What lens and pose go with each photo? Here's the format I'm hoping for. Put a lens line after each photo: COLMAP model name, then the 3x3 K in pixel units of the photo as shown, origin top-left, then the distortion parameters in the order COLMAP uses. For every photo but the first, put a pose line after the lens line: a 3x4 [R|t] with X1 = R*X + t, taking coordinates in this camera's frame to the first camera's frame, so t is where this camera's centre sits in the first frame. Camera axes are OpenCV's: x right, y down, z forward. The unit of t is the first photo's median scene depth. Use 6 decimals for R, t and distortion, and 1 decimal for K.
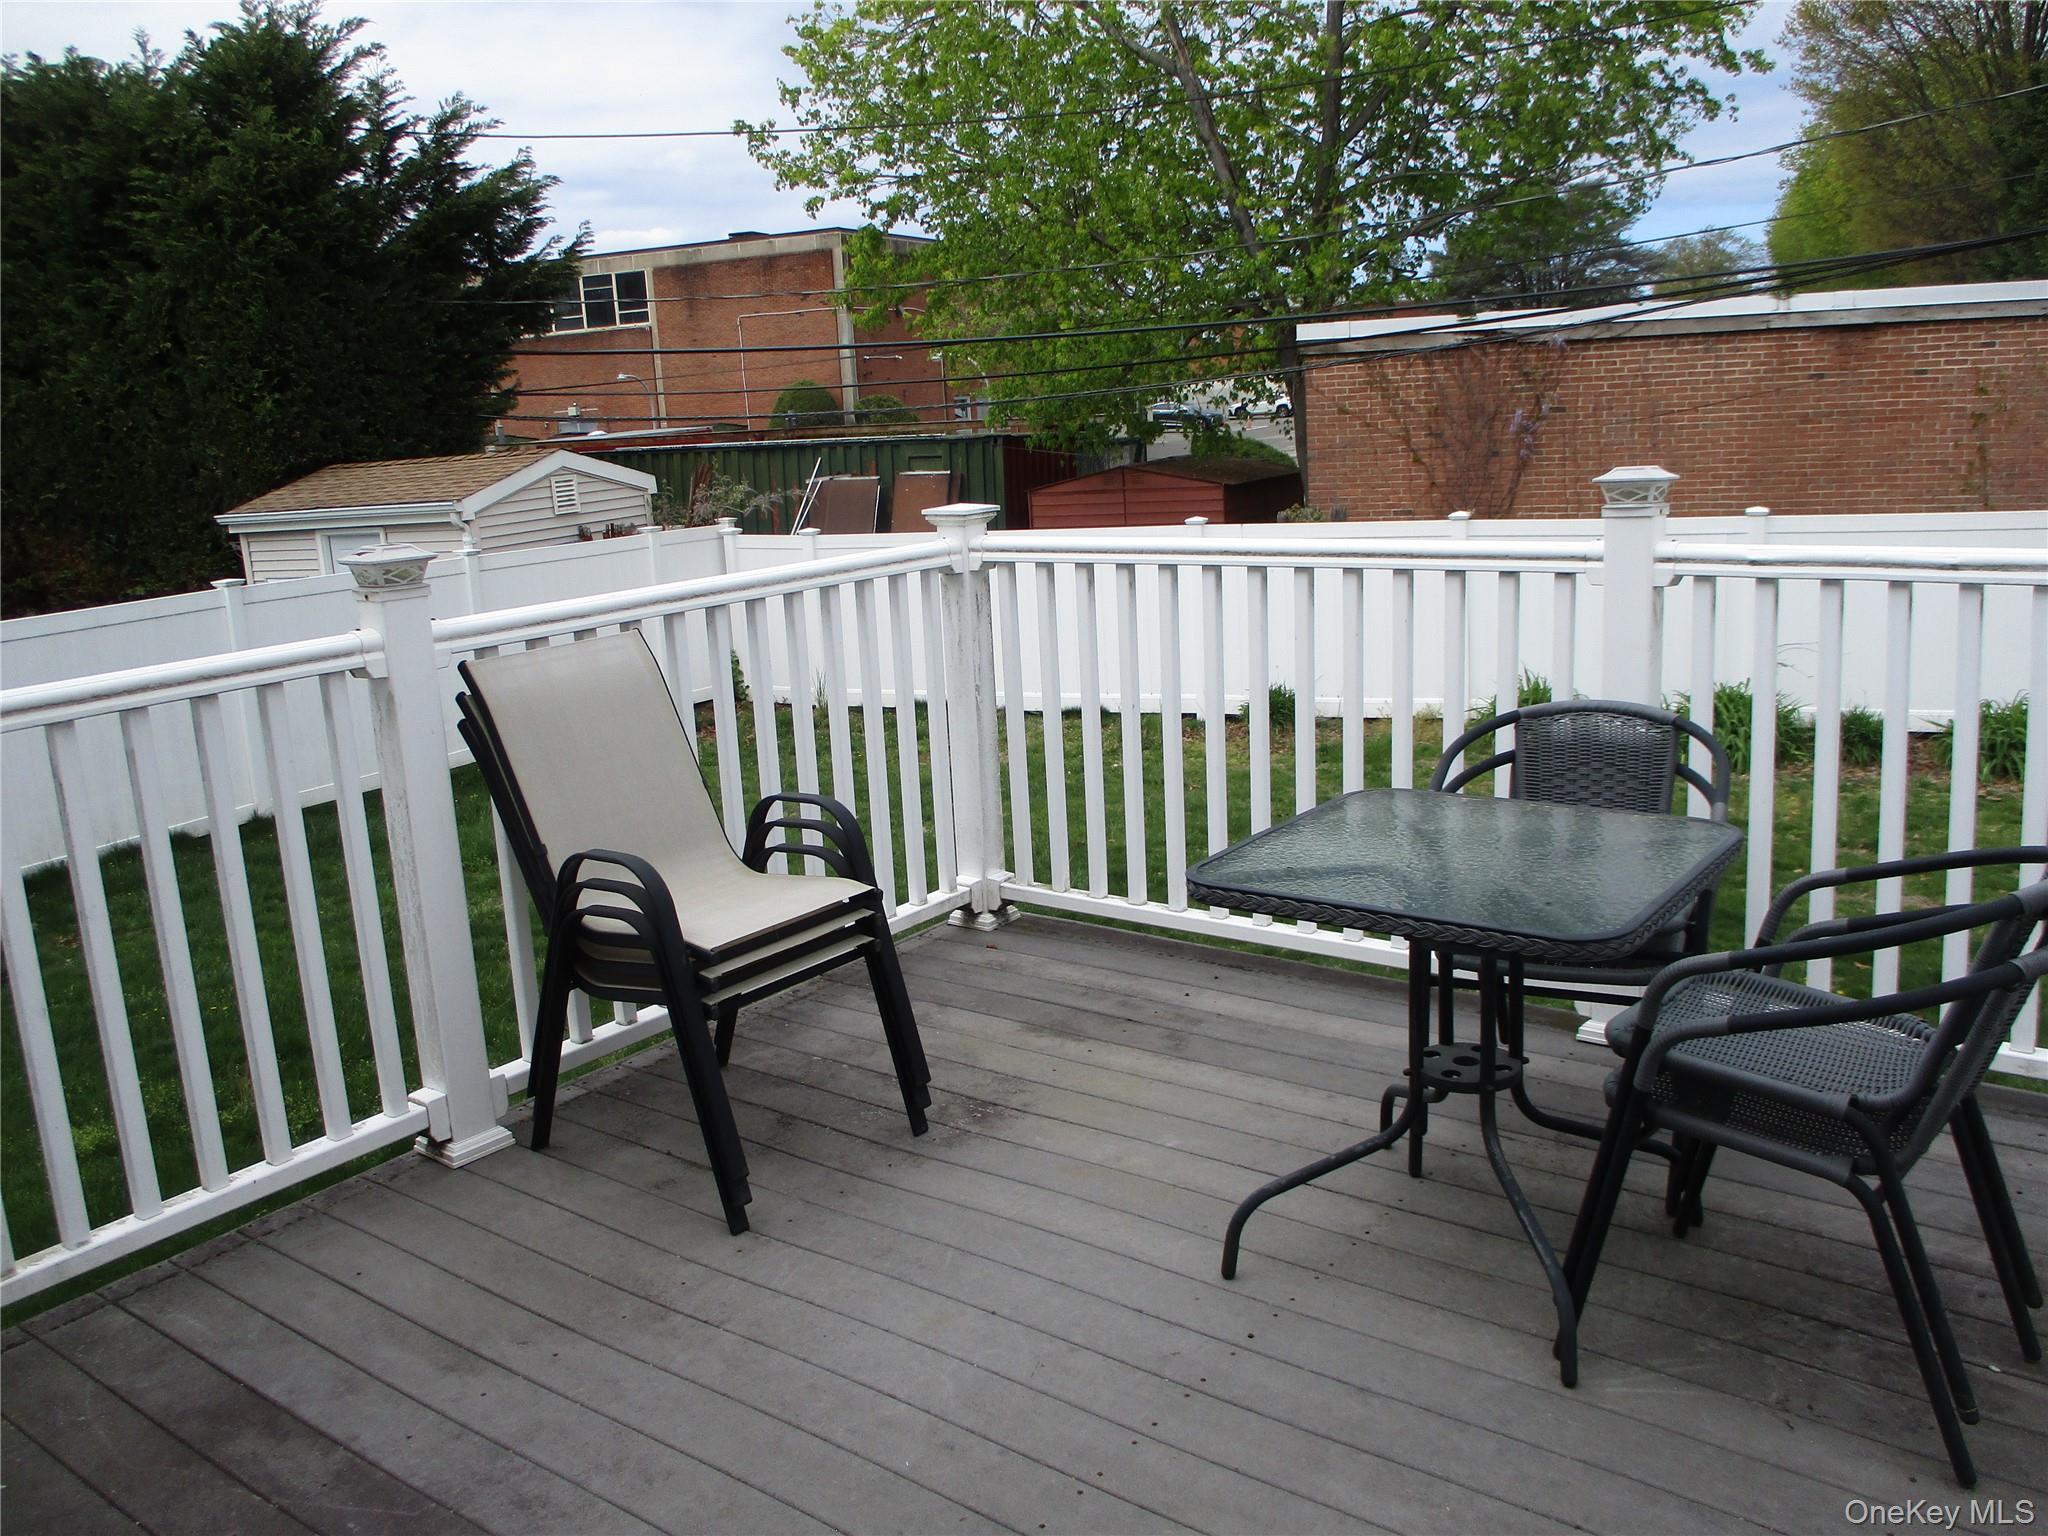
lens RADIAL K [[1690.7, 0, 1024.0], [0, 1690.7, 768.0], [0, 0, 1]] dist [-0.028314, 0.014248]
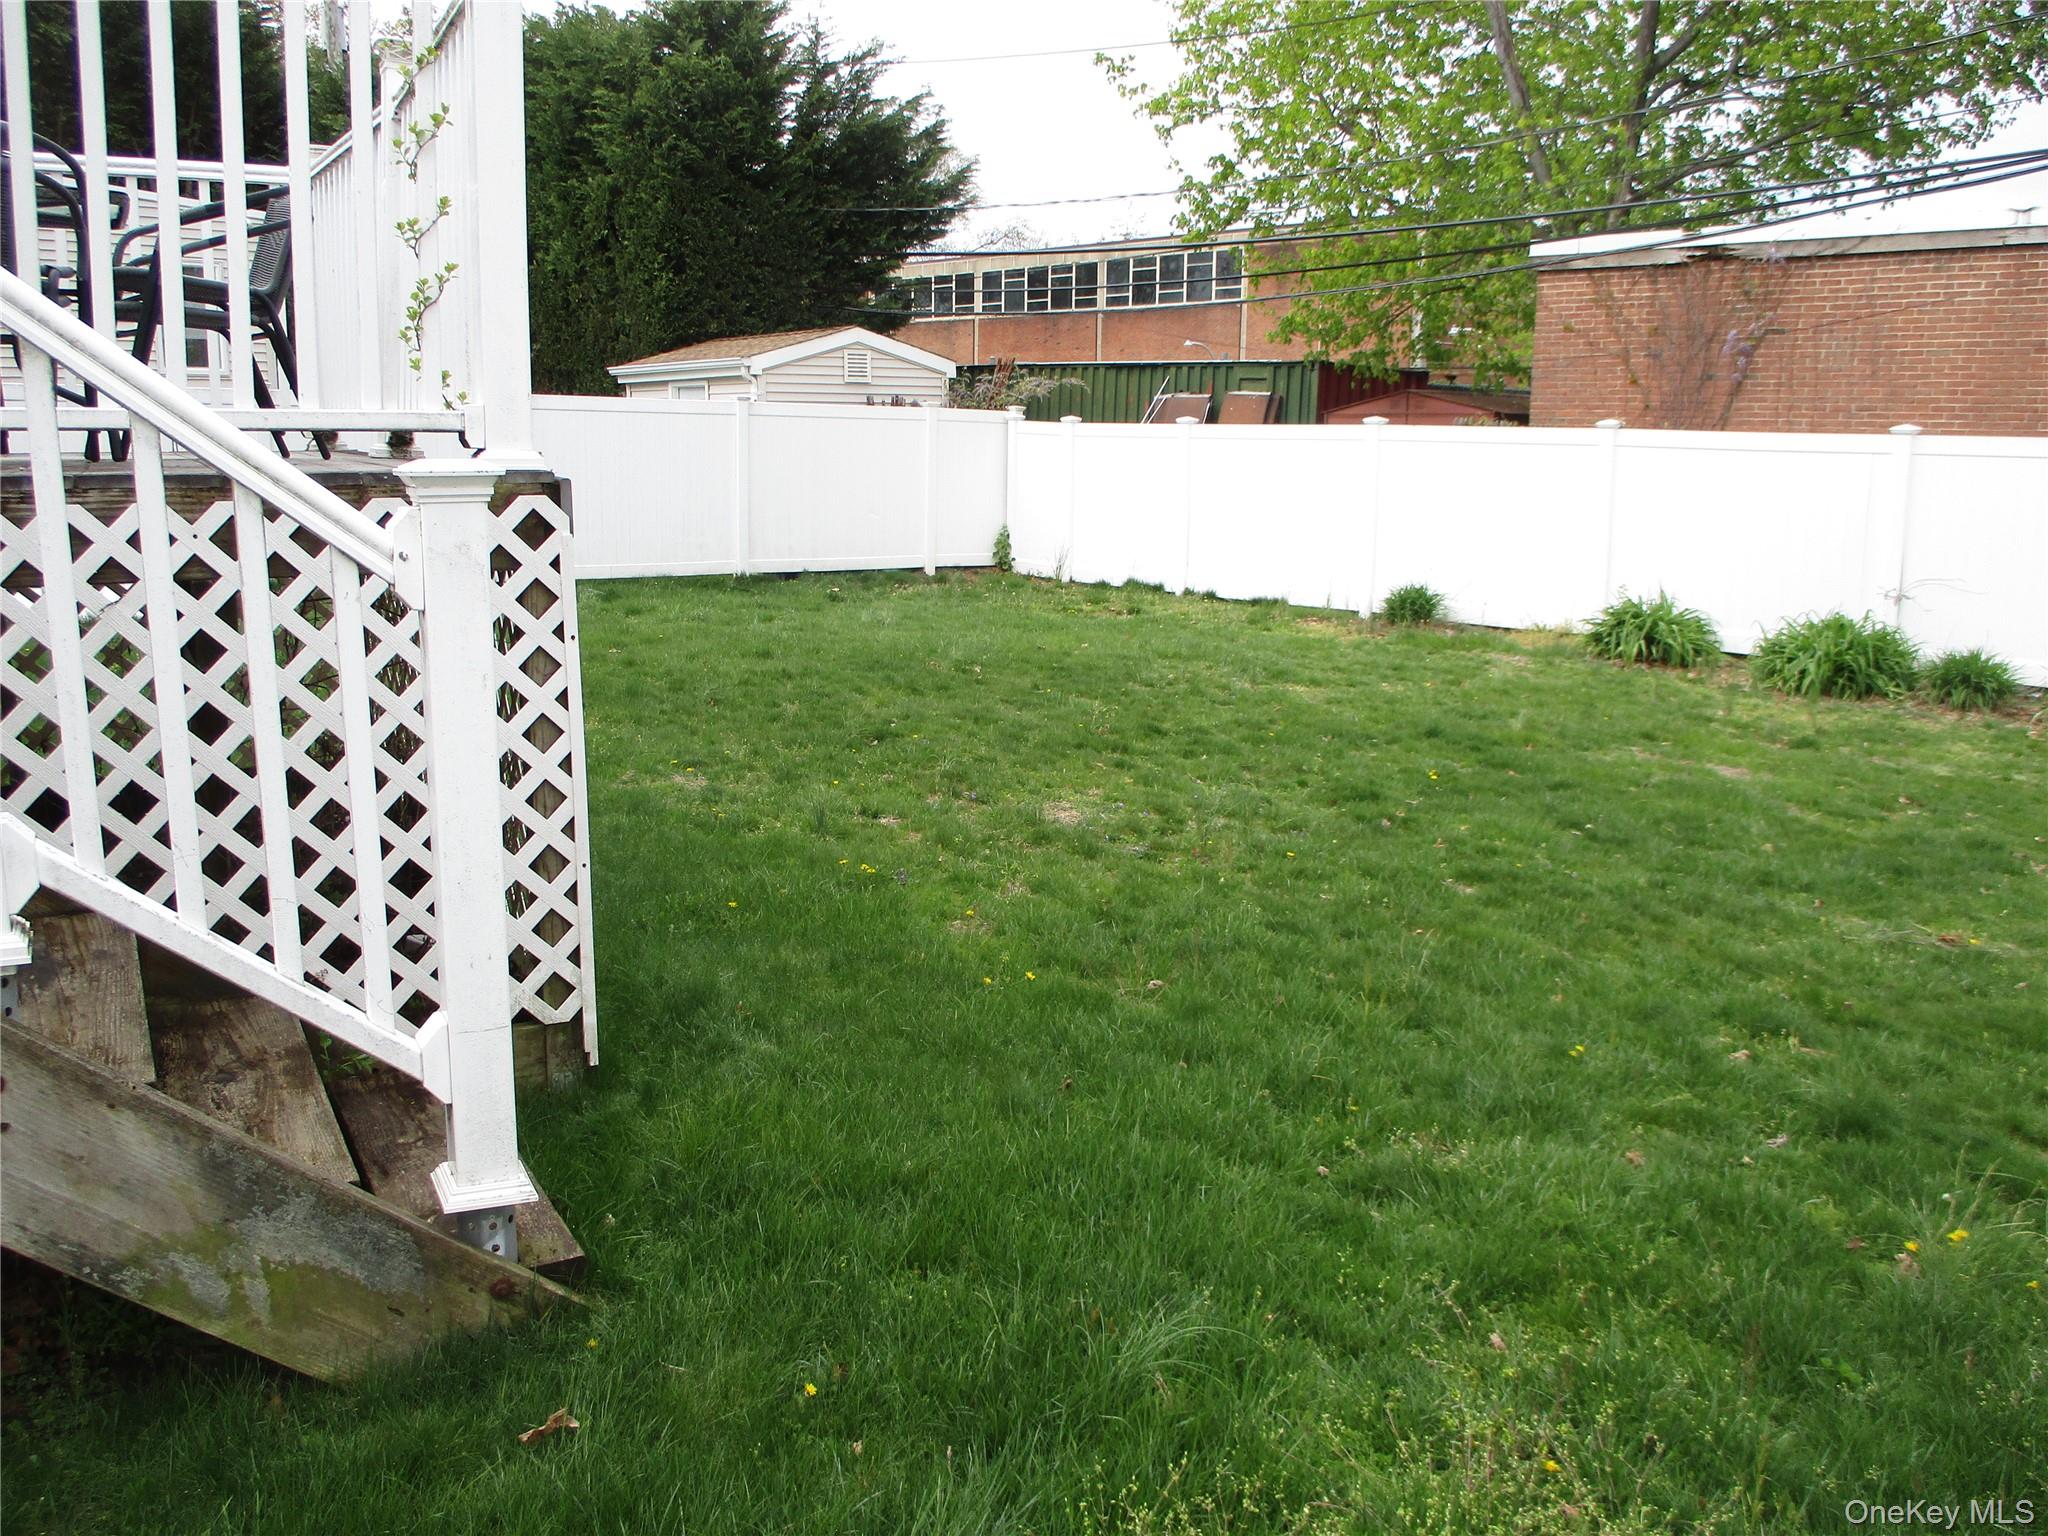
lens RADIAL K [[1690.7, 0, 1024.0], [0, 1690.7, 768.0], [0, 0, 1]] dist [-0.028314, 0.014248]
pose [[0.911621, 0.146680, -0.383968, 0.321496], [-0.150266, 0.988426, 0.020827, 0.070653], [0.382579, 0.038711, 0.923111, -0.019459]]
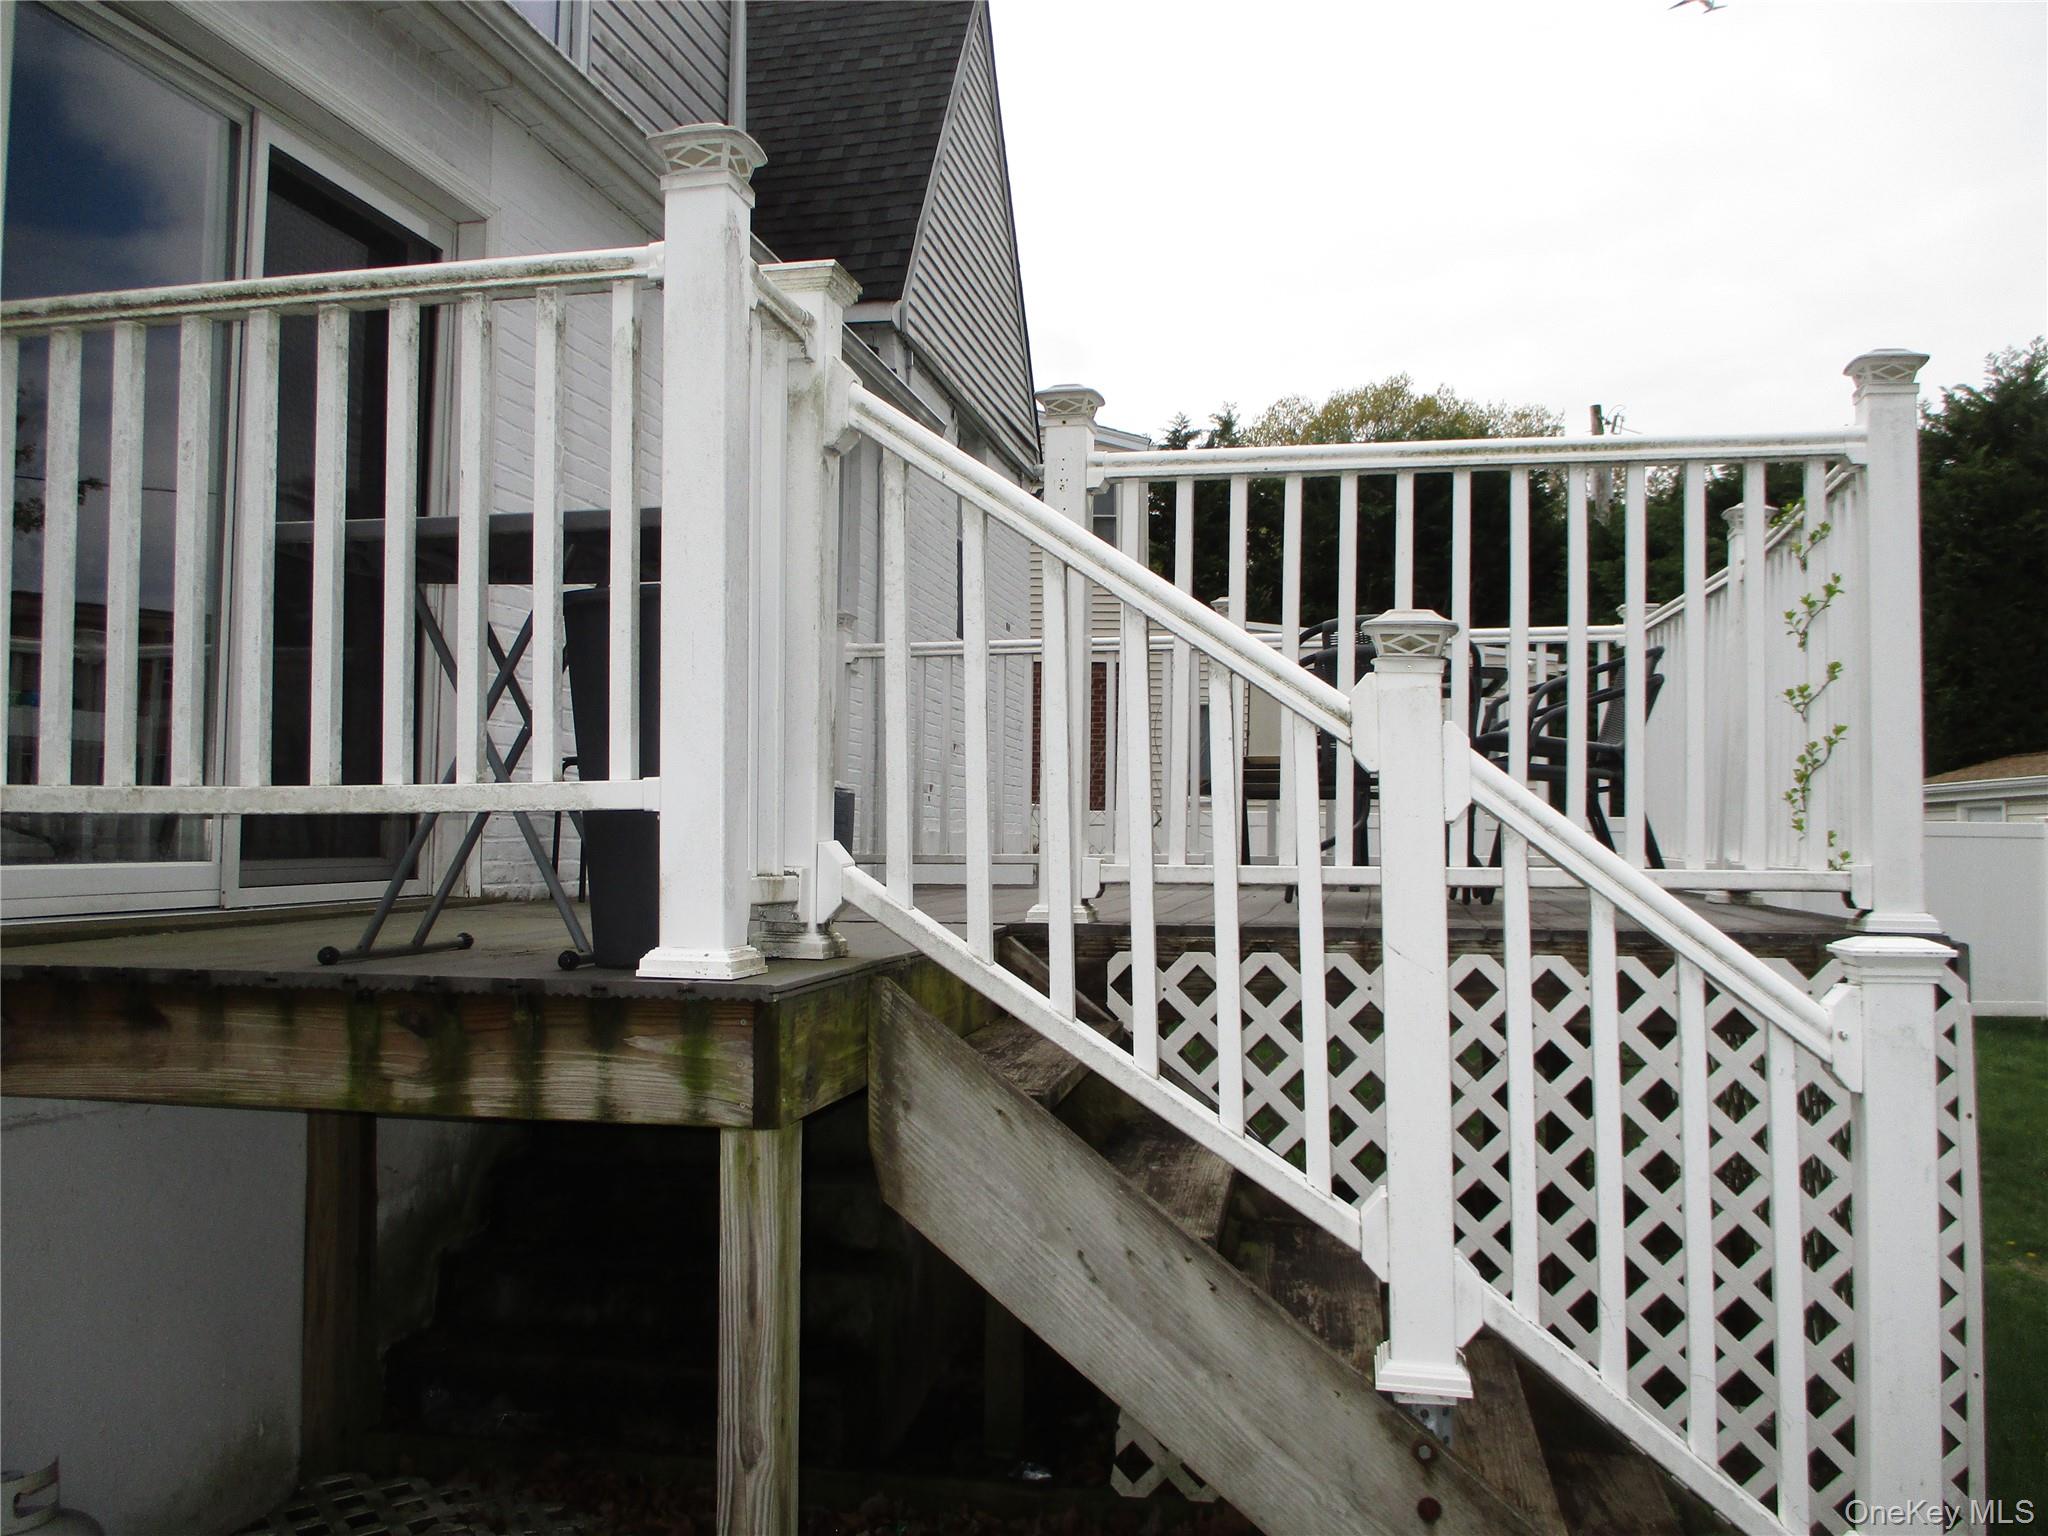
lens RADIAL K [[1690.7, 0, 1024.0], [0, 1690.7, 768.0], [0, 0, 1]] dist [-0.028314, 0.014248]
pose [[0.442403, 0.029337, -0.896336, 0.308040], [-0.227280, 0.970504, -0.080413, 0.068473], [0.867539, 0.239294, 0.436022, -0.036834]]
